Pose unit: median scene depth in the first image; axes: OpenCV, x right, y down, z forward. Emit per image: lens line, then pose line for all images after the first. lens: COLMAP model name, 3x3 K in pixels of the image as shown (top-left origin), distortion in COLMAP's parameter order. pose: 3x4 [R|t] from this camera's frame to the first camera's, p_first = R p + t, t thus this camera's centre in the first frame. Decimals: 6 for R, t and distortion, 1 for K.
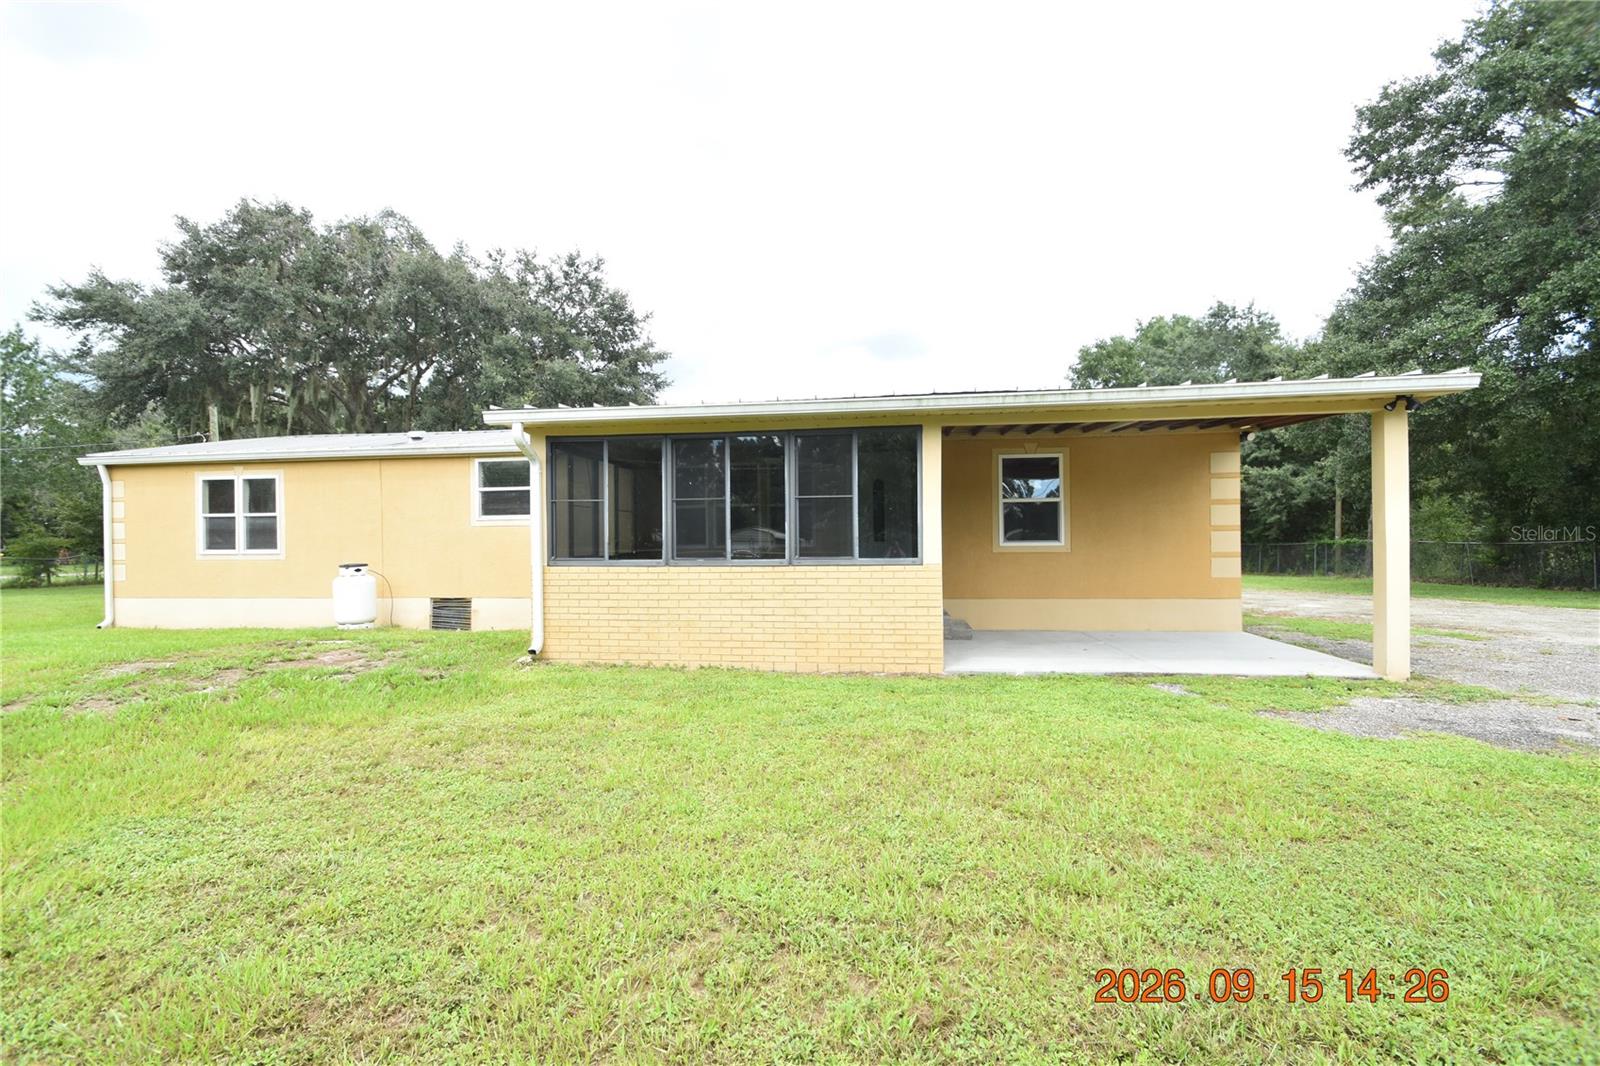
lens RADIAL K [[723.3, 0, 799.6], [0, 723.3, 539.7], [0, 0, 1]] dist [0.014396, 0.000220]
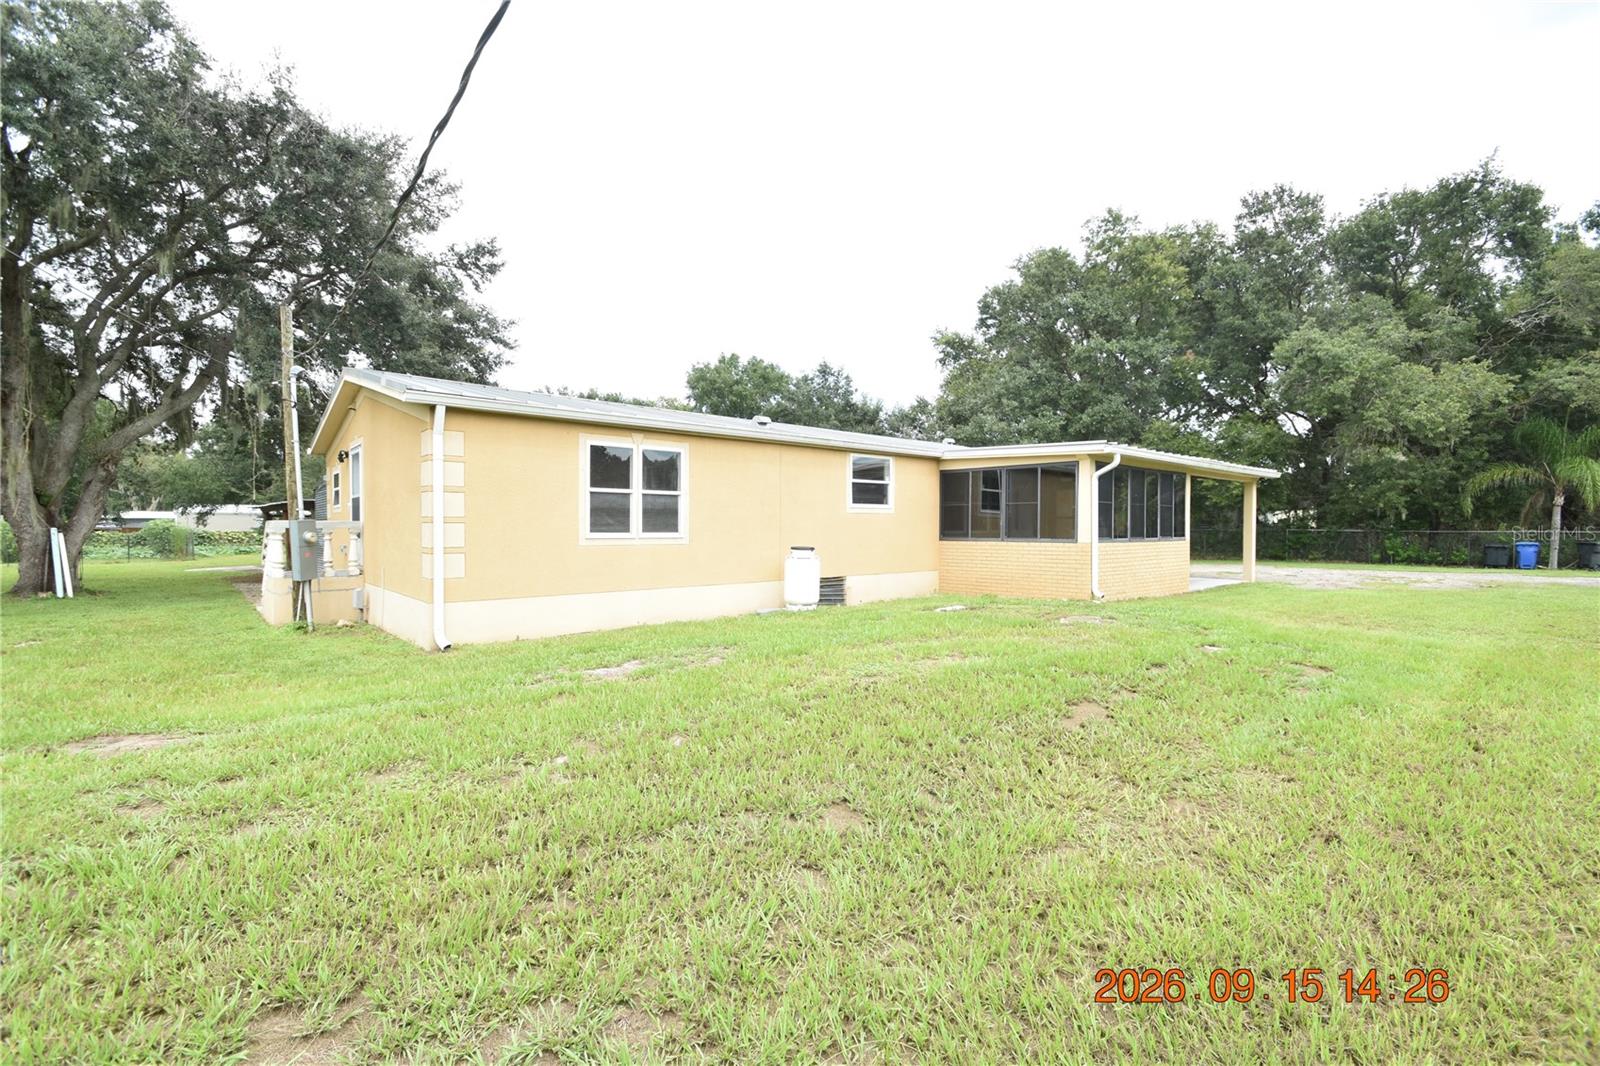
lens RADIAL K [[696.9, 0, 797.4], [0, 696.9, 534.5], [0, 0, 1]] dist [0.001075, 0.000020]
pose [[0.664984, 0.001049, 0.746857, -1.264132], [-0.009506, 0.999930, 0.007059, 0.008243], [-0.746797, -0.011794, 0.664947, 0.323290]]
